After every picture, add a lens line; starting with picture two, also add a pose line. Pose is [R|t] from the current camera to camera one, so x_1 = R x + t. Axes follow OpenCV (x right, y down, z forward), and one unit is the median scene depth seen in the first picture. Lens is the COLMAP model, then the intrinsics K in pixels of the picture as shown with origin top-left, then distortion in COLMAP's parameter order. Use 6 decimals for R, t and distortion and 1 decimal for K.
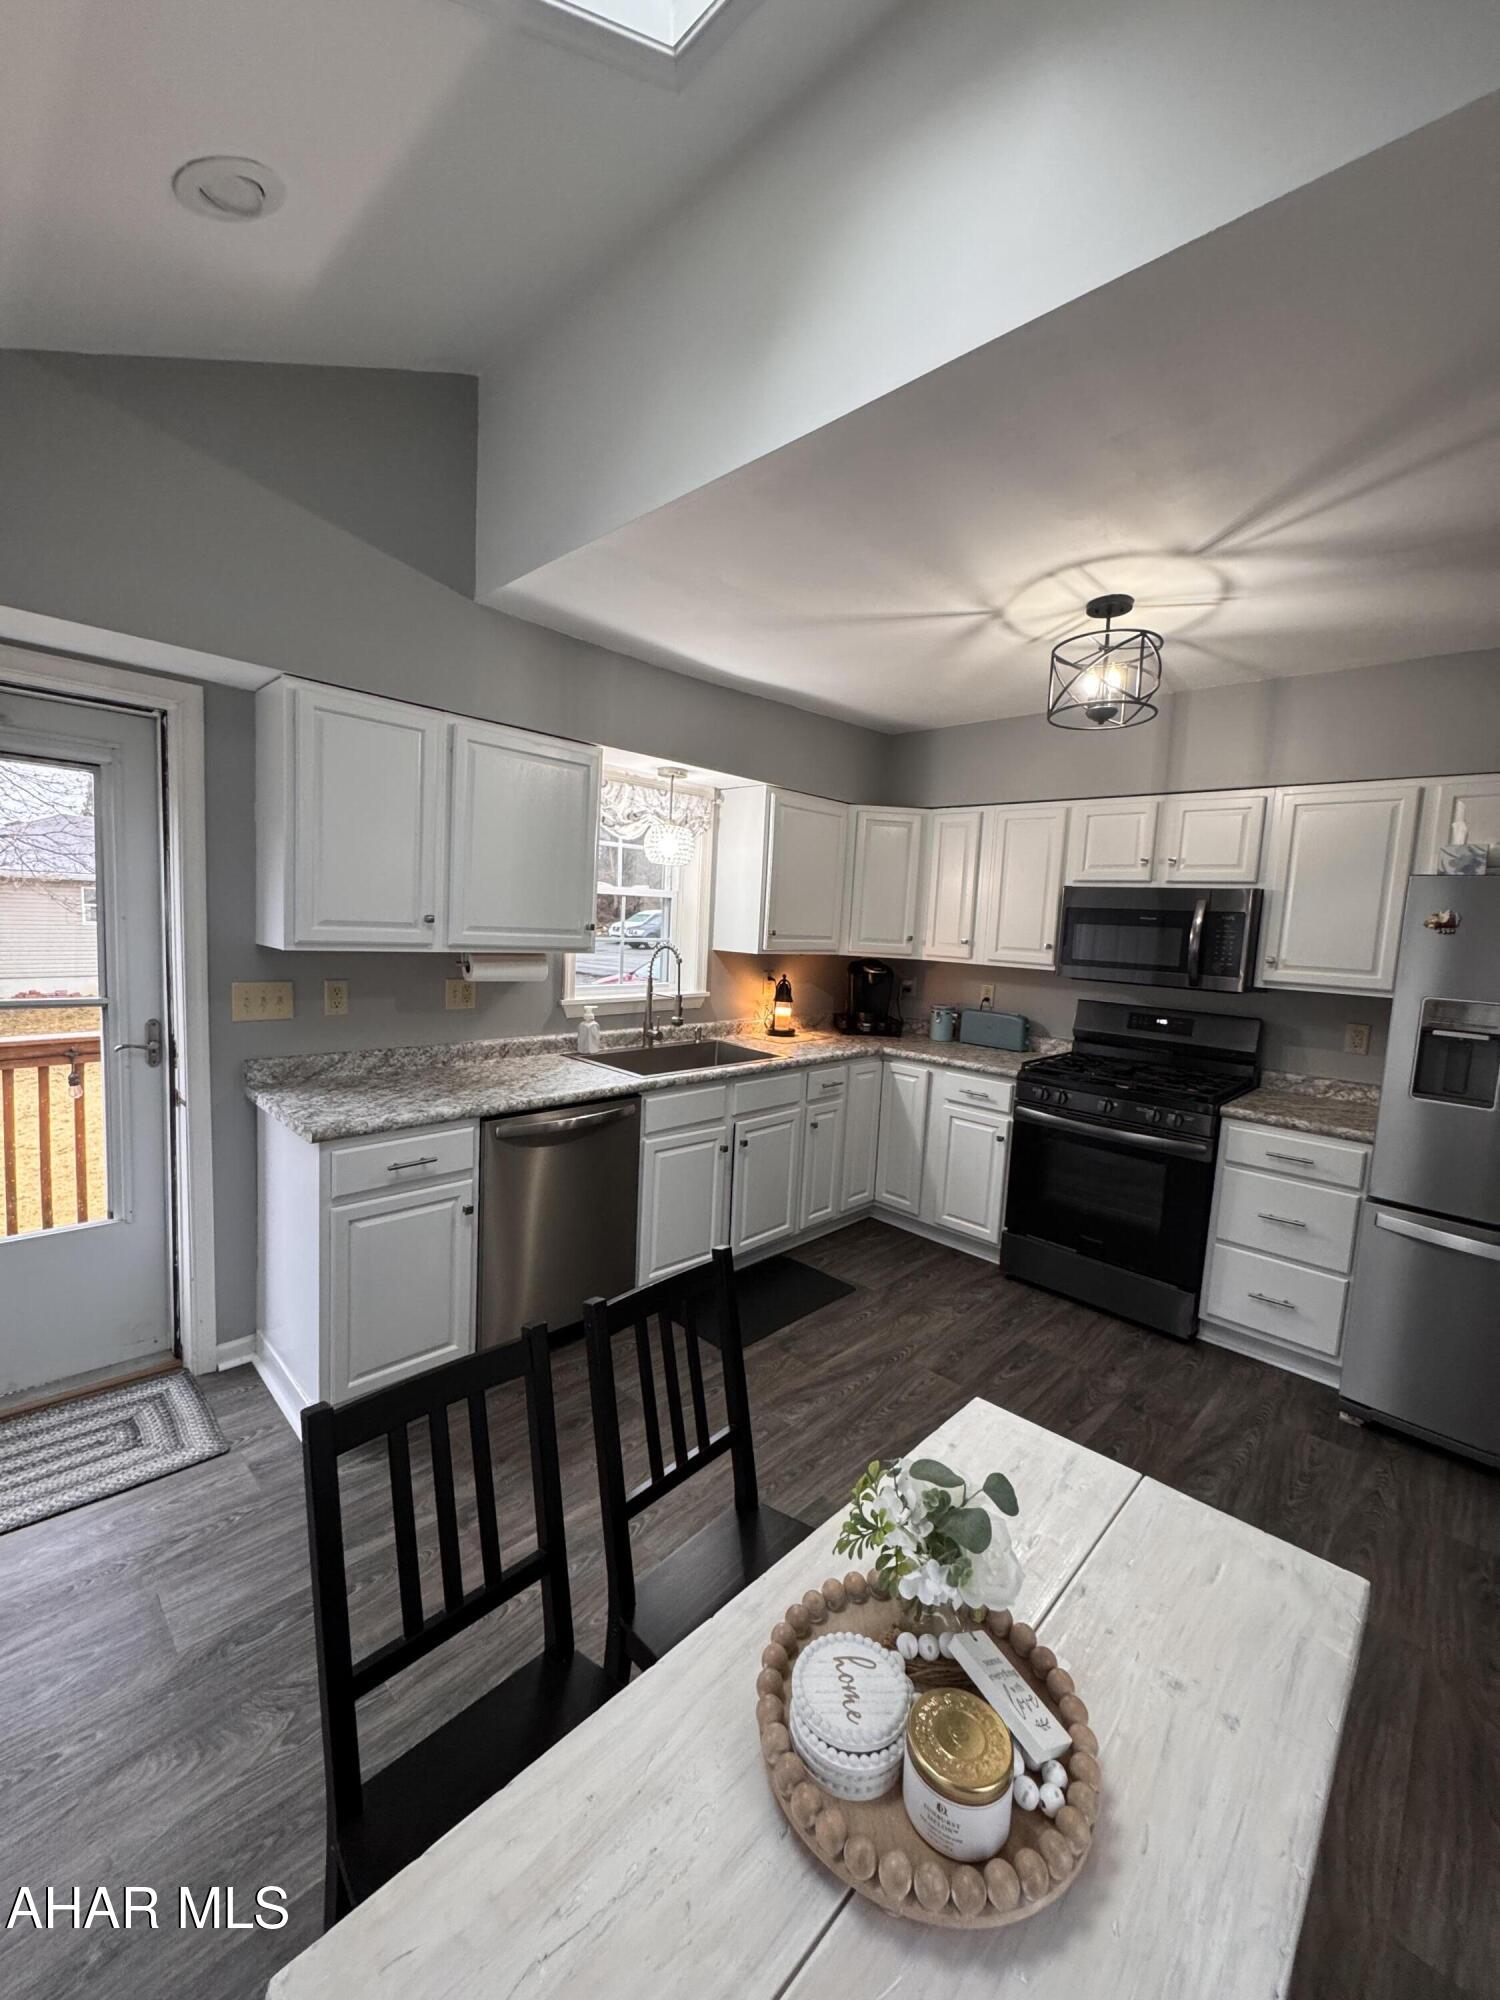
lens RADIAL K [[805.6, 0, 754.0], [0, 805.6, 988.8], [0, 0, 1]] dist [-0.000273, -0.000044]
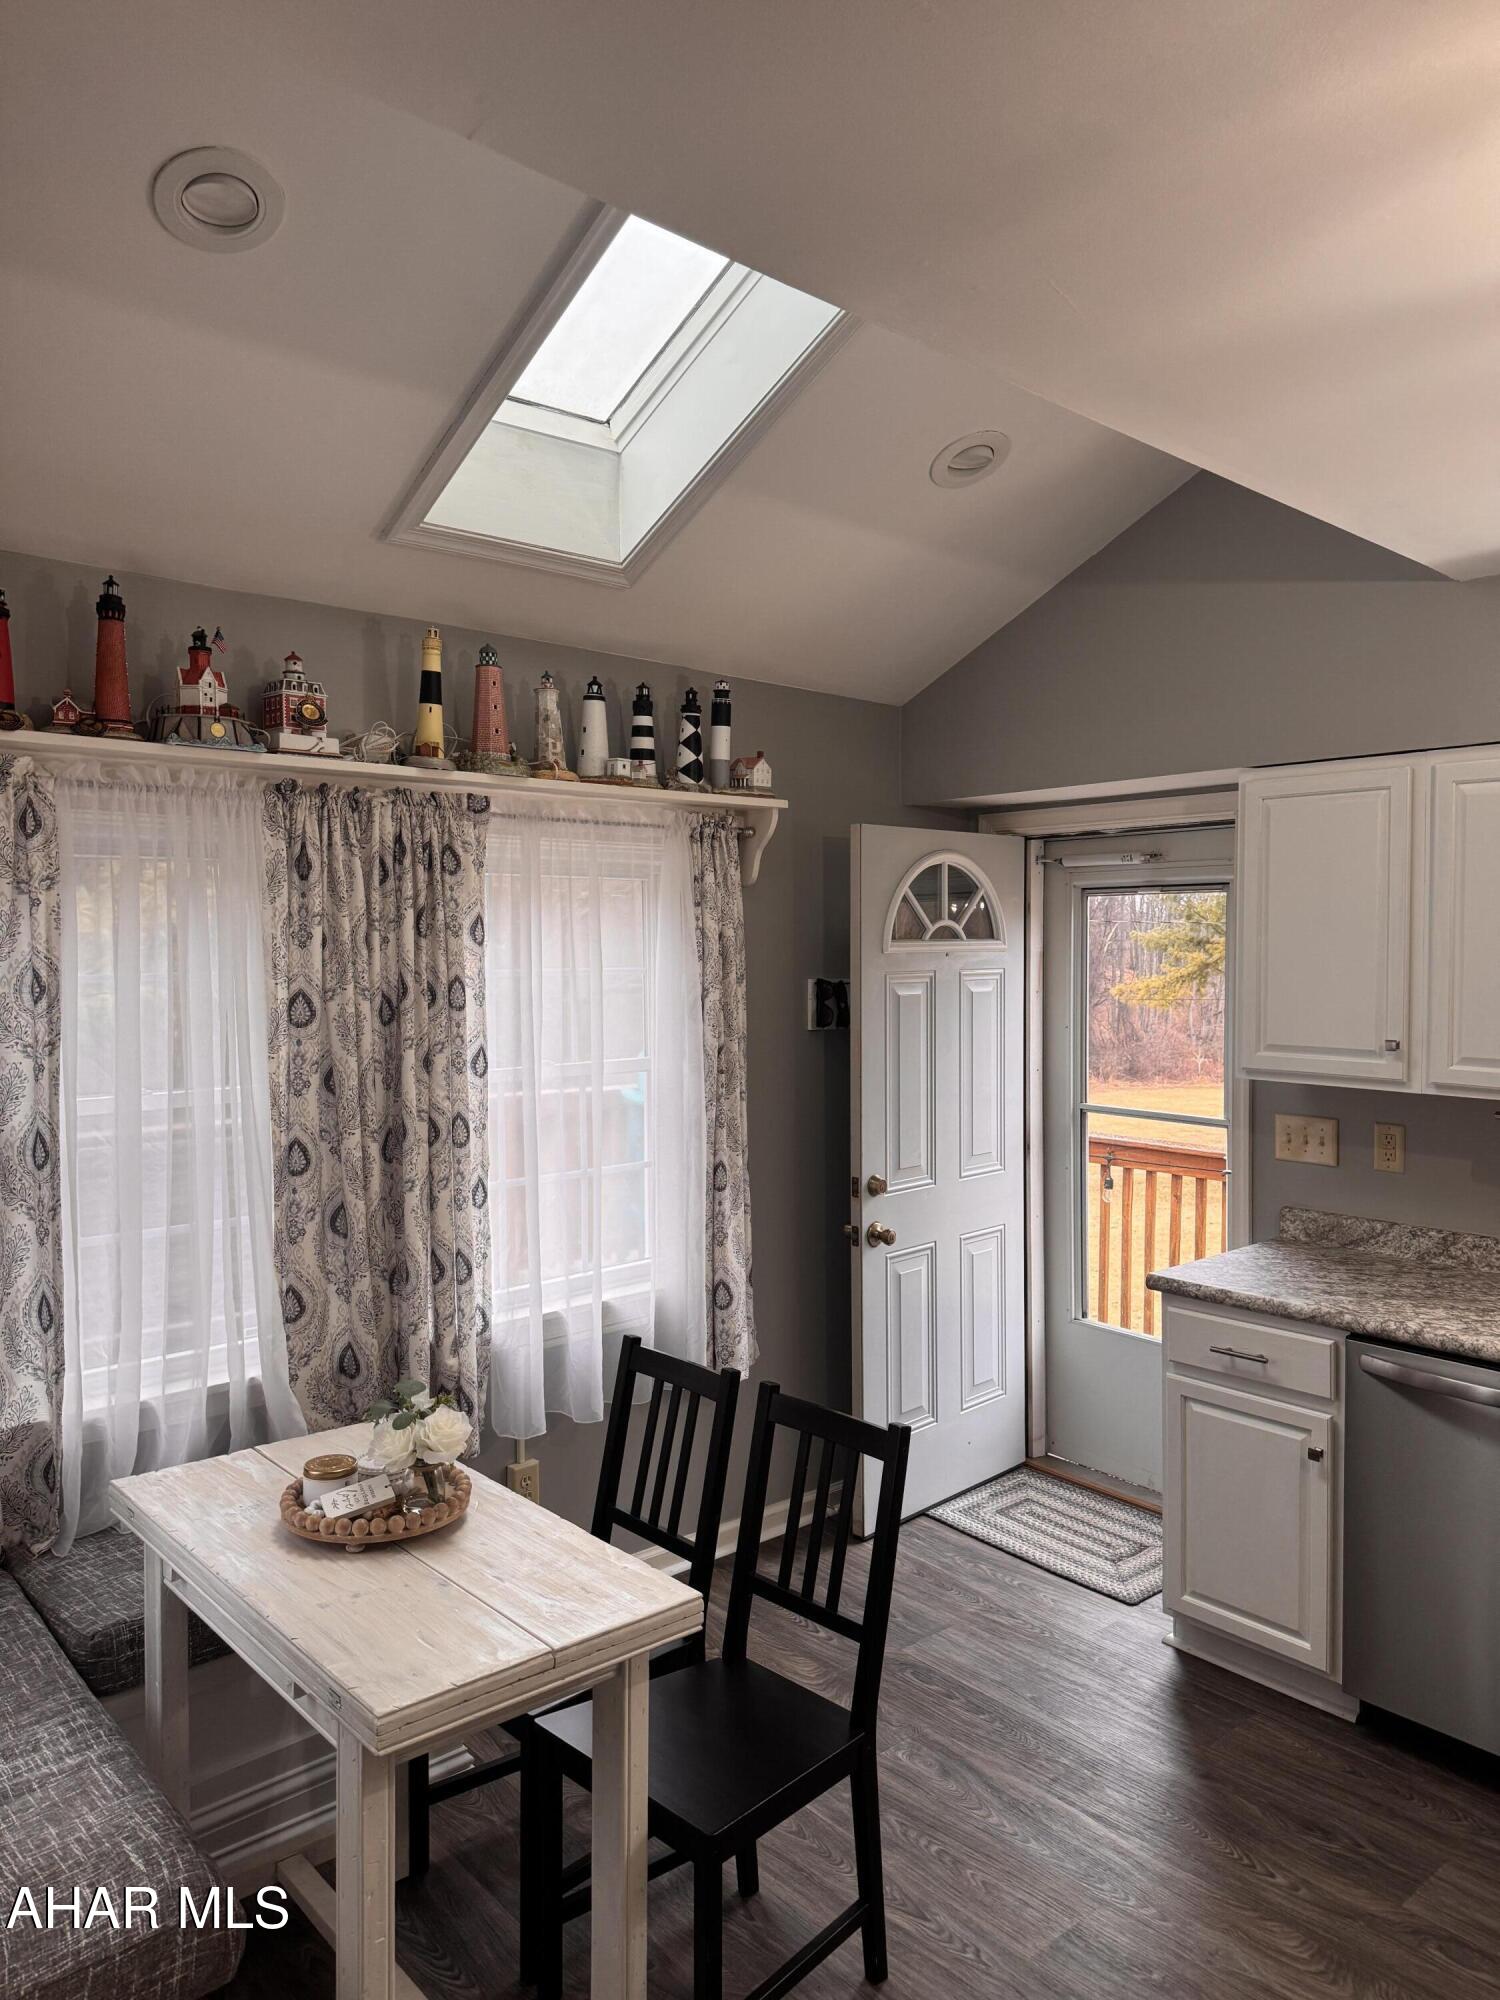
lens RADIAL K [[1418.6, 0, 754.3], [0, 1418.6, 996.8], [0, 0, 1]] dist [0.074716, -0.110233]
pose [[-0.069325, -0.003561, -0.997588, 0.950229], [-0.097304, 0.995250, 0.003209, -0.083904], [0.992837, 0.097292, -0.069342, 0.559227]]
